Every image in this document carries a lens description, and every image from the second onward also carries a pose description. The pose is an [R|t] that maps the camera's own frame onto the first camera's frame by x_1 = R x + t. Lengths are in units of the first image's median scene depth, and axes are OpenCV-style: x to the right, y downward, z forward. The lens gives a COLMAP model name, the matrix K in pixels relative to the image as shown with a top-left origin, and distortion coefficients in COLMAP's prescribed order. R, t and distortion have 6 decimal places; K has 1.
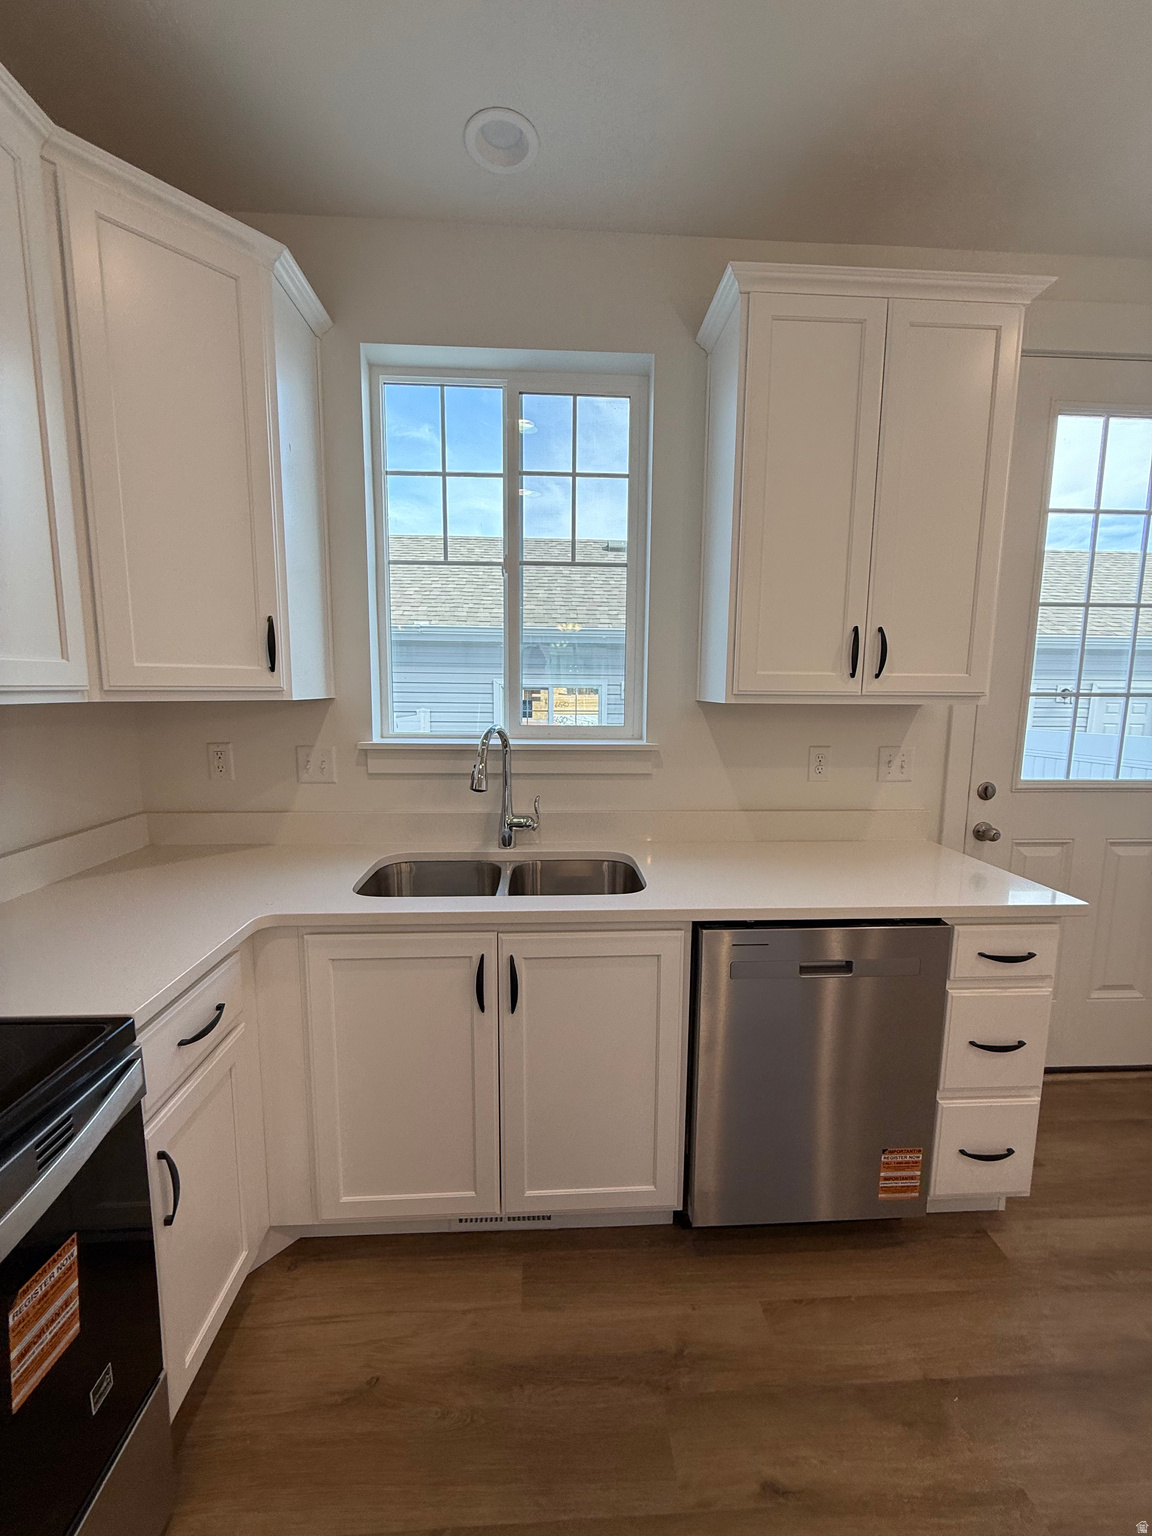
lens RADIAL K [[611.3, 0, 576.5], [0, 611.3, 765.6], [0, 0, 1]] dist [-0.000625, 0.000350]
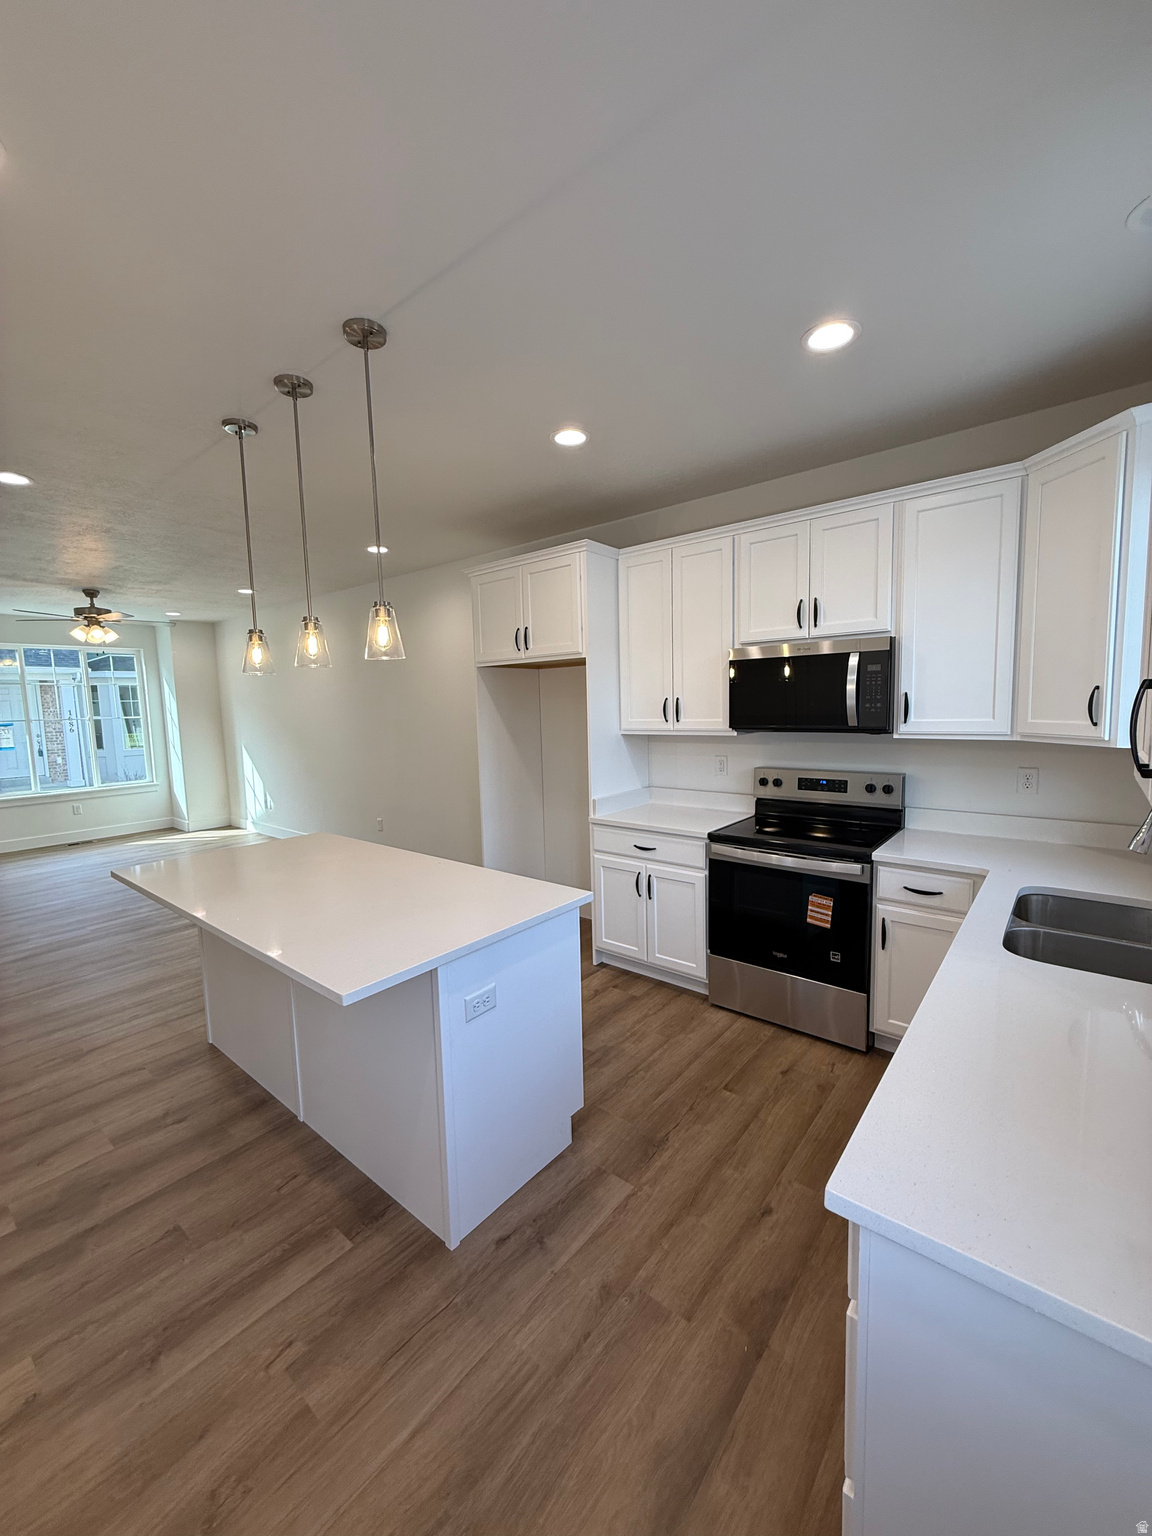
lens RADIAL K [[611.3, 0, 576.5], [0, 611.3, 765.6], [0, 0, 1]] dist [-0.000625, 0.000350]
pose [[-0.678183, 0.085002, -0.729961, 1.184168], [-0.072620, 0.980675, 0.181665, -0.210640], [0.731297, 0.176212, -0.658904, 0.978726]]
